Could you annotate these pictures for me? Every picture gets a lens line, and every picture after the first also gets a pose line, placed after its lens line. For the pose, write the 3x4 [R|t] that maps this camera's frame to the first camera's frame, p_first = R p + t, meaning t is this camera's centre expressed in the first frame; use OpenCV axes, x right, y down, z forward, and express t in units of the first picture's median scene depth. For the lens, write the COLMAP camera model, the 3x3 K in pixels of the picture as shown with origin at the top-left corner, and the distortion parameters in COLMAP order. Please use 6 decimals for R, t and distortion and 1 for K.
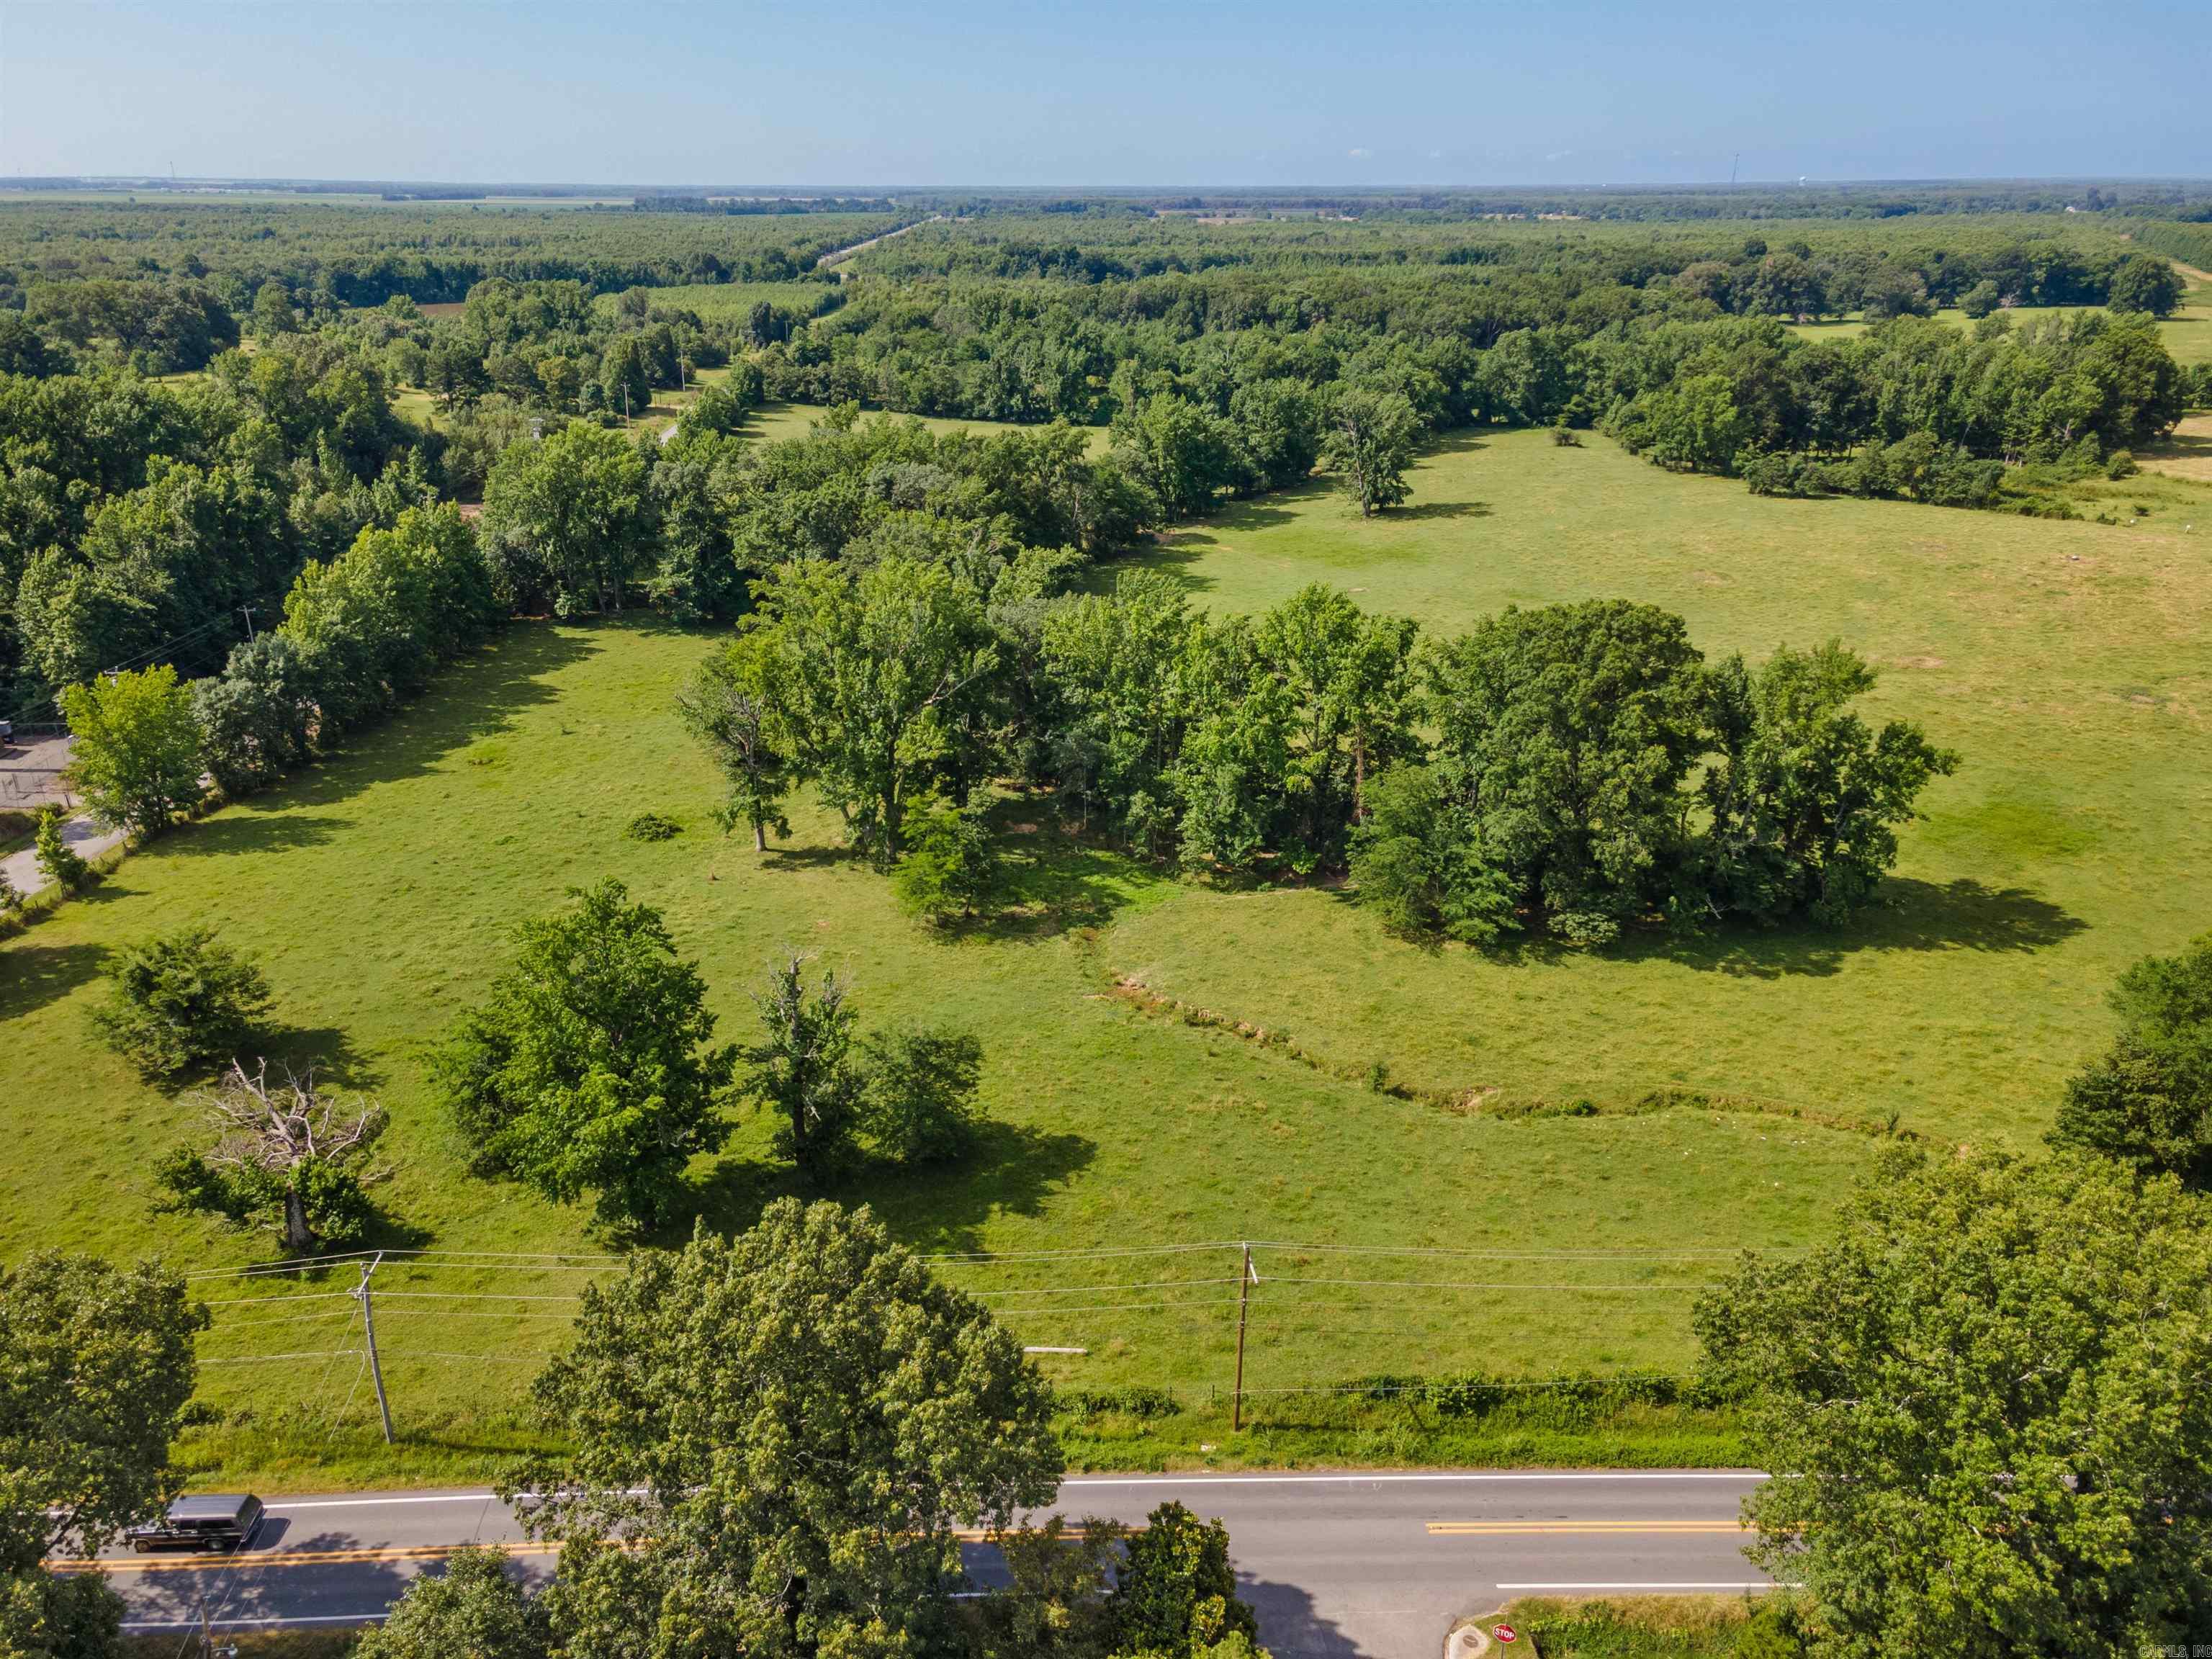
lens RADIAL K [[1623.2, 0, 1106.0], [0, 1623.2, 829.5], [0, 0, 1]] dist [0.001240, 0.079113]
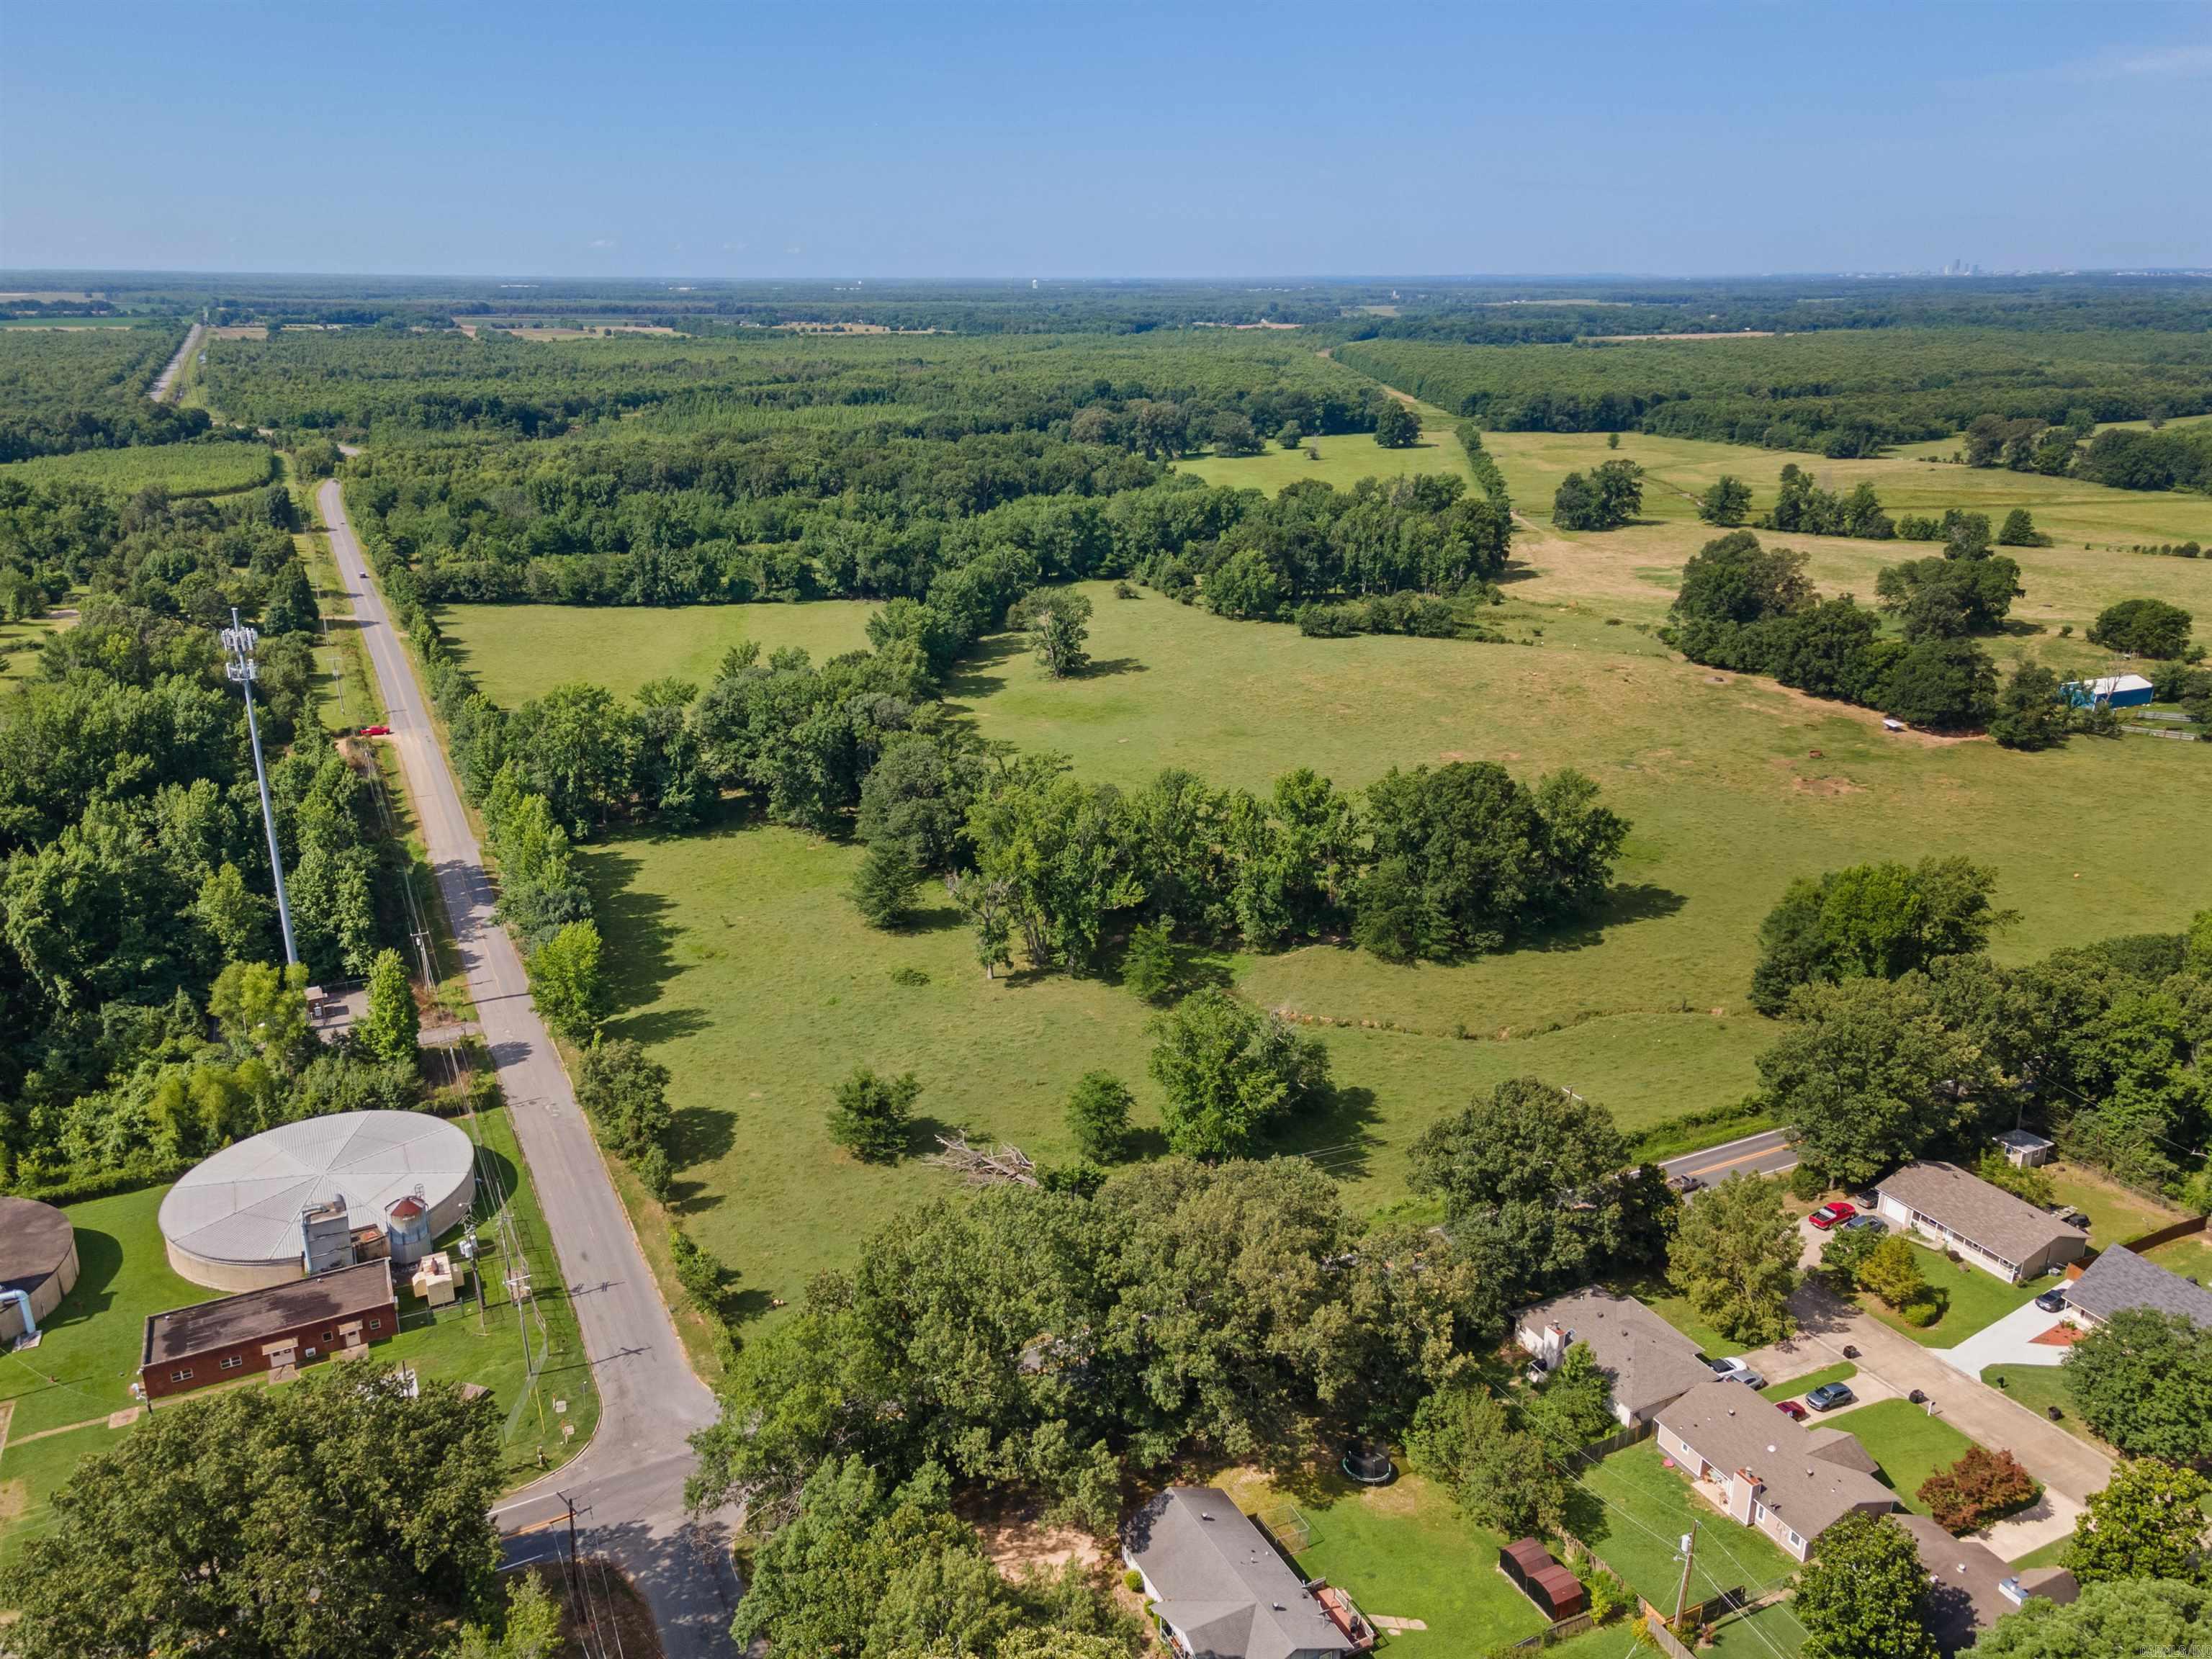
lens RADIAL K [[1617.9, 0, 1106.0], [0, 1617.9, 829.5], [0, 0, 1]] dist [0.028948, -0.003557]
pose [[0.909847, -0.133007, 0.393050, -0.495529], [0.151470, 0.988329, -0.016179, -0.060795], [-0.386311, 0.074256, 0.919375, -0.325661]]
